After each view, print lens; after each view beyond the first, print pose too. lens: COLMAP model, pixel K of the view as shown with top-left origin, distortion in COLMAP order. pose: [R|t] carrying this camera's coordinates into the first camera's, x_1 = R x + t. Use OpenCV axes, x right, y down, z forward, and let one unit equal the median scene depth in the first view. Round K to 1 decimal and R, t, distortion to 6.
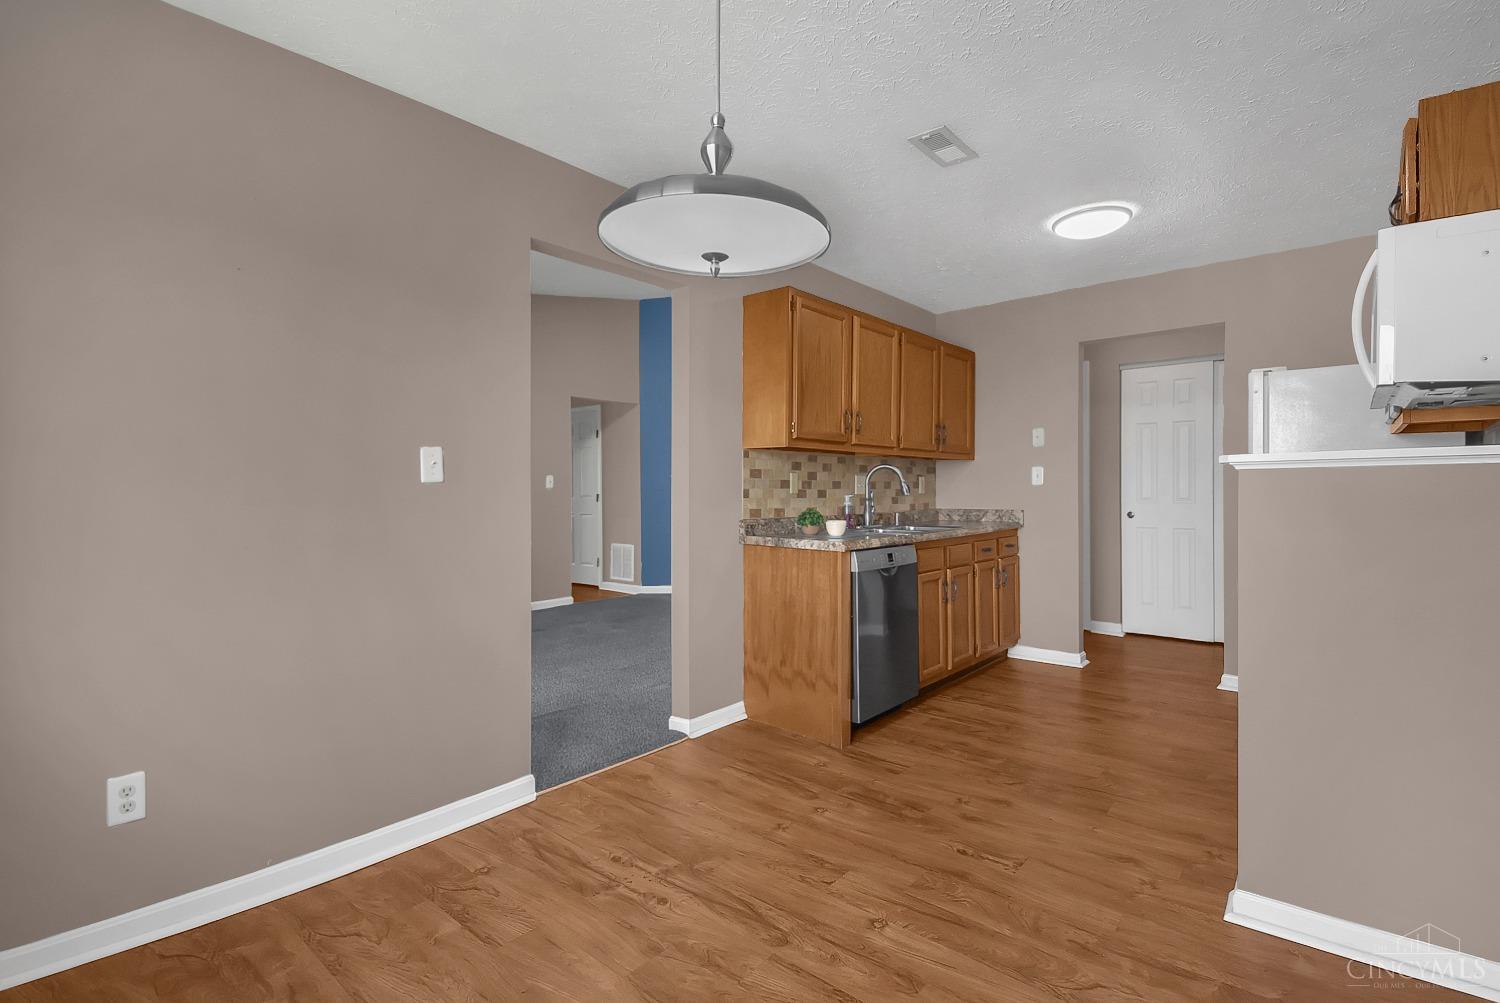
lens RADIAL K [[701.0, 0, 750.0], [0, 701.0, 501.5], [0, 0, 1]] dist [-0.001440, -0.000503]
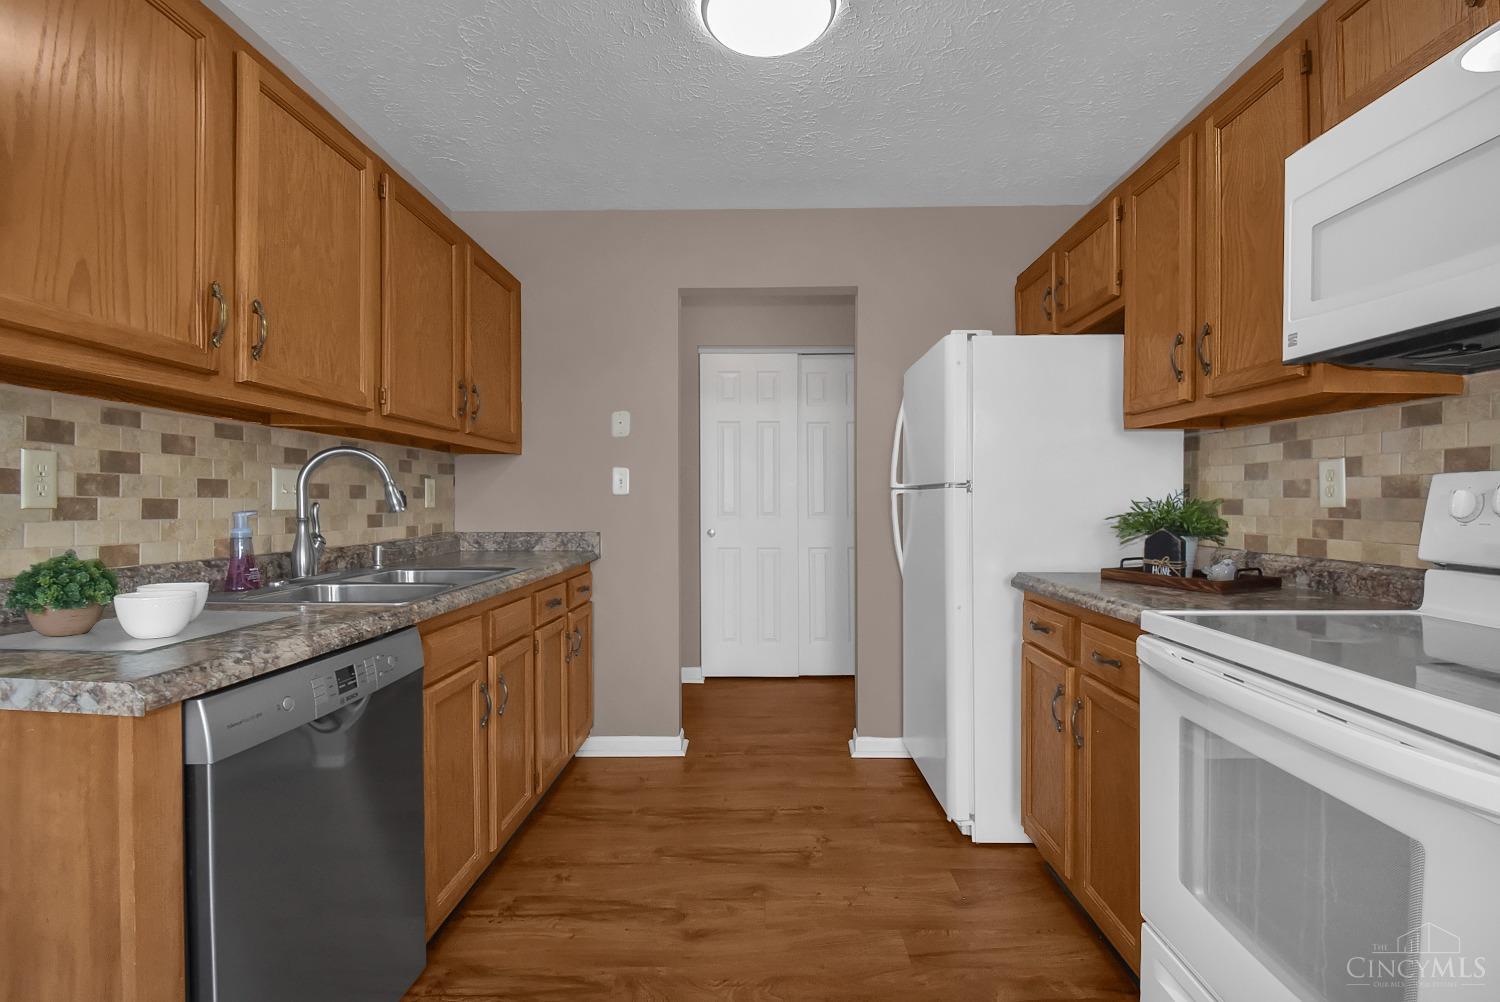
lens RADIAL K [[667.7, 0, 783.3], [0, 667.7, 507.6], [0, 0, 1]] dist [0.031833, -0.018510]
pose [[0.743463, -0.001504, 0.668775, 0.105909], [0.008623, 0.999936, -0.007337, -0.005528], [-0.668721, 0.011222, 0.743428, 0.458039]]
